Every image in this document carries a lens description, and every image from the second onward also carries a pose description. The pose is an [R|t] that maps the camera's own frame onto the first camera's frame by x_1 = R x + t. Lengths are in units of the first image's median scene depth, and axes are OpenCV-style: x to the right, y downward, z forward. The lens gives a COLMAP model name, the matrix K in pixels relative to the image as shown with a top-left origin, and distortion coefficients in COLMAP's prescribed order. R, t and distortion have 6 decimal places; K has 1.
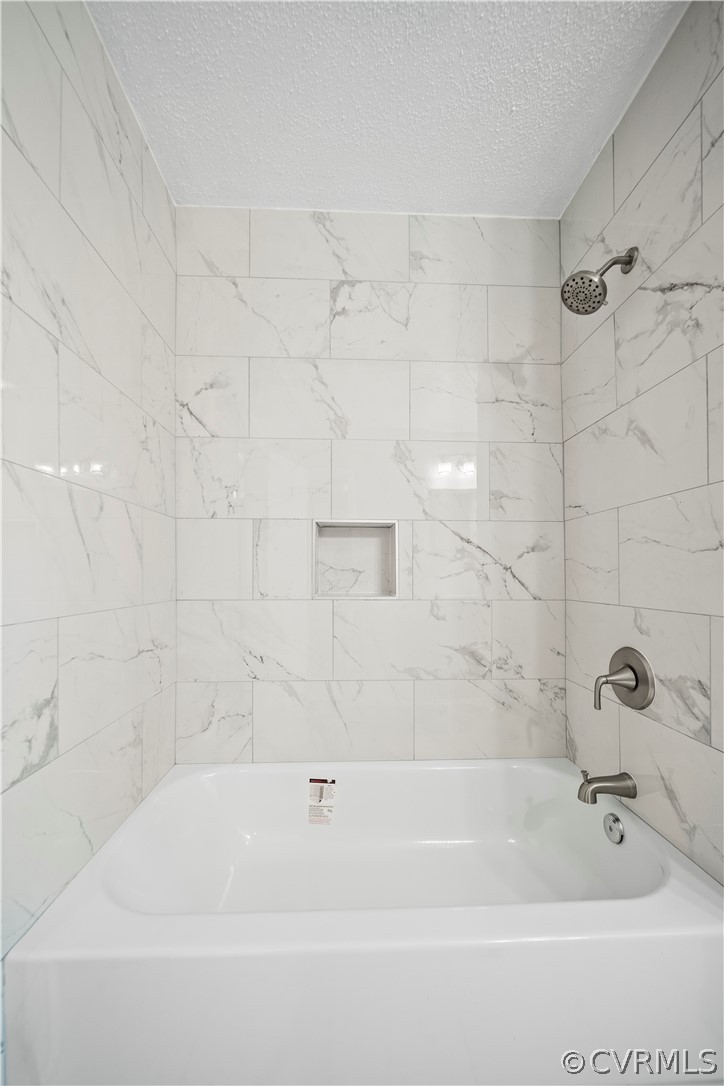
lens RADIAL K [[381.8, 0, 355.1], [0, 381.8, 574.7], [0, 0, 1]] dist [-0.002280, -0.001298]
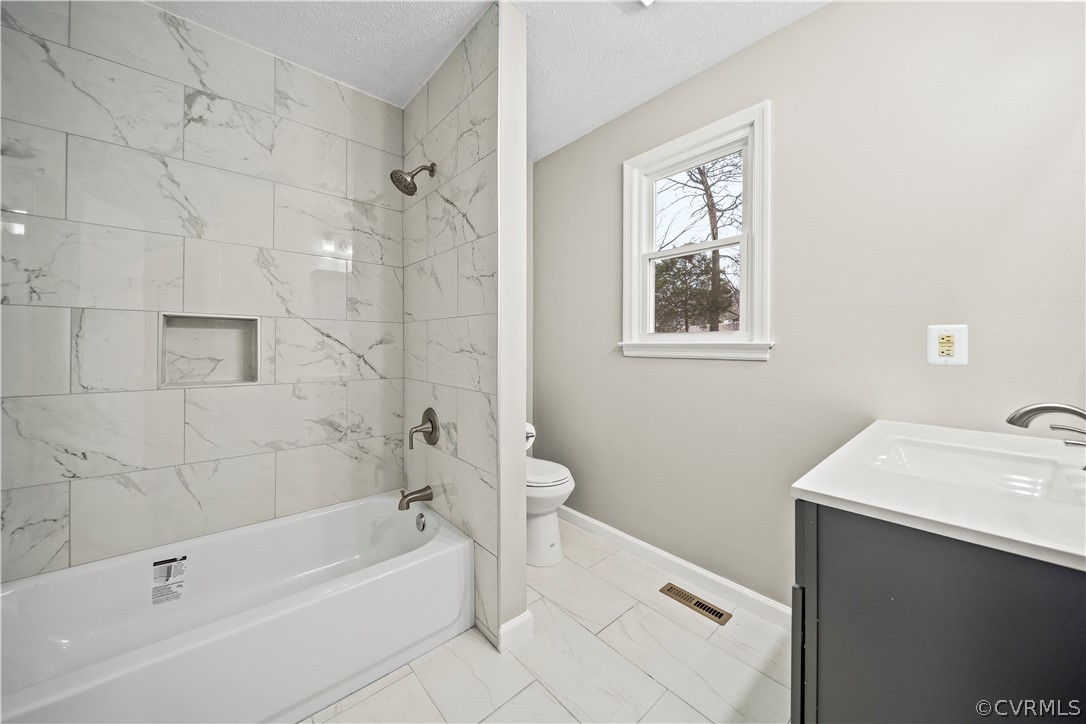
lens RADIAL K [[381.8, 0, 532.6], [0, 381.8, 345.4], [0, 0, 1]] dist [-0.002280, -0.001298]
pose [[0.778092, 0.007093, 0.628110, 0.028985], [-0.012894, 0.999906, 0.004681, -0.071928], [-0.628018, -0.011742, 0.778110, -0.432621]]
